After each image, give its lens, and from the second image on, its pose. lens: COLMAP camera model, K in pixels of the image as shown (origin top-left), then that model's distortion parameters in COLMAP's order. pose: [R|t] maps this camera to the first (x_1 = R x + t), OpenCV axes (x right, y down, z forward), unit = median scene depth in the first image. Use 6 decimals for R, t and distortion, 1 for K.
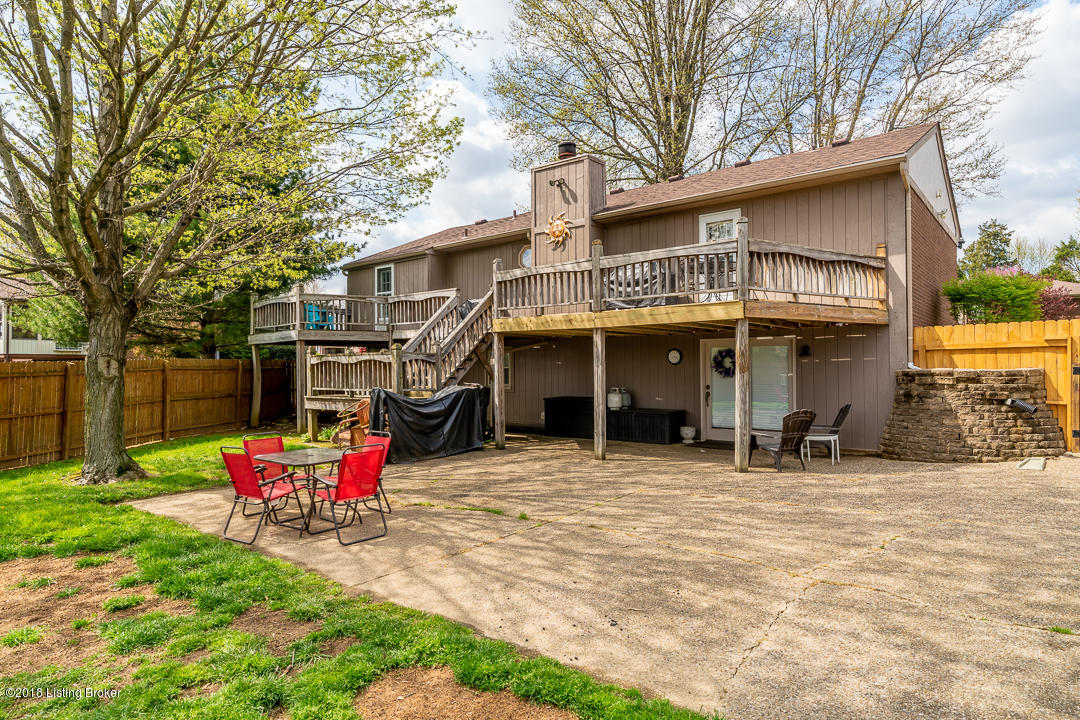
lens RADIAL K [[623.8, 0, 540.3], [0, 623.8, 363.3], [0, 0, 1]] dist [0.003384, 0.005241]
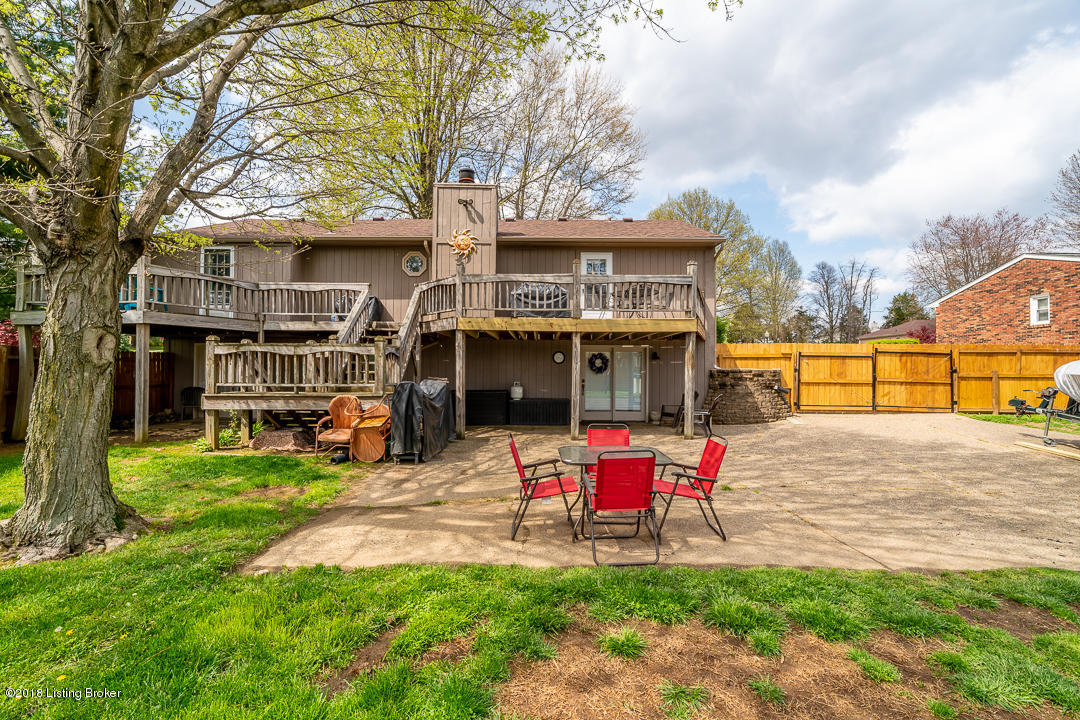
lens RADIAL K [[471.9, 0, 539.9], [0, 471.9, 360.1], [0, 0, 1]] dist [0.002070, -0.000416]
pose [[0.775542, 0.024264, 0.630829, -0.579934], [-0.015972, 0.999695, -0.018815, 0.018213], [-0.631094, 0.004517, 0.775693, 0.353747]]
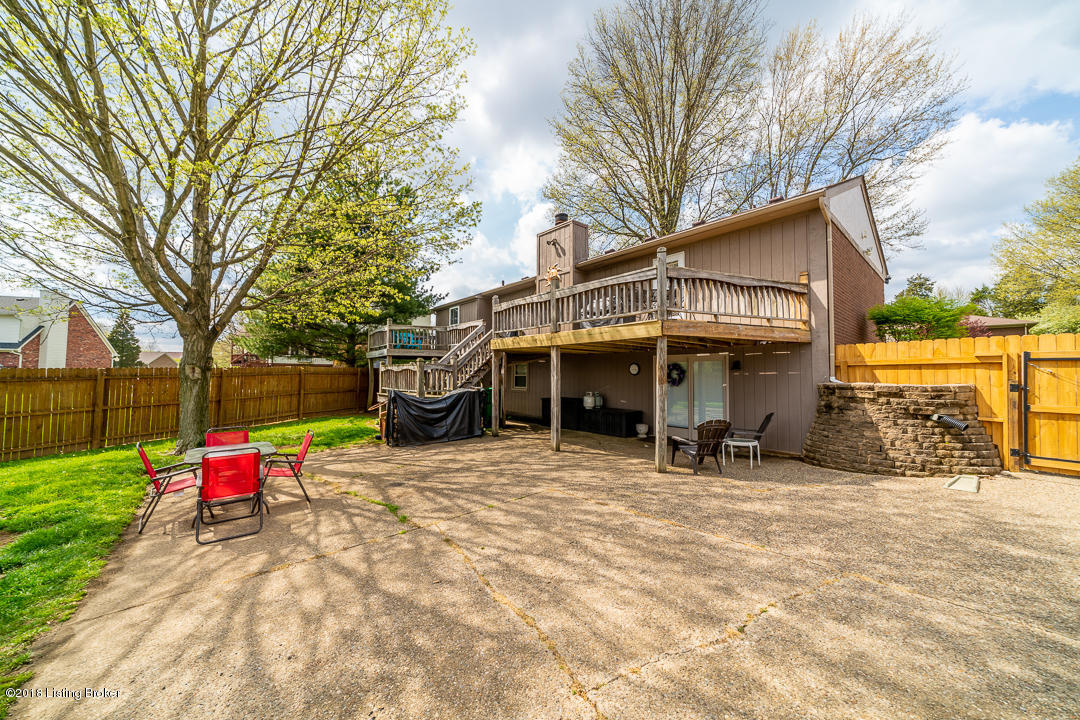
lens RADIAL K [[370.5, 0, 538.2], [0, 370.5, 362.9], [0, 0, 1]] dist [-0.006353, 0.000881]
pose [[0.984264, 0.008012, -0.176523, 0.205816], [-0.012100, 0.999683, -0.022093, -0.005046], [0.176290, 0.023881, 0.984049, 0.278243]]
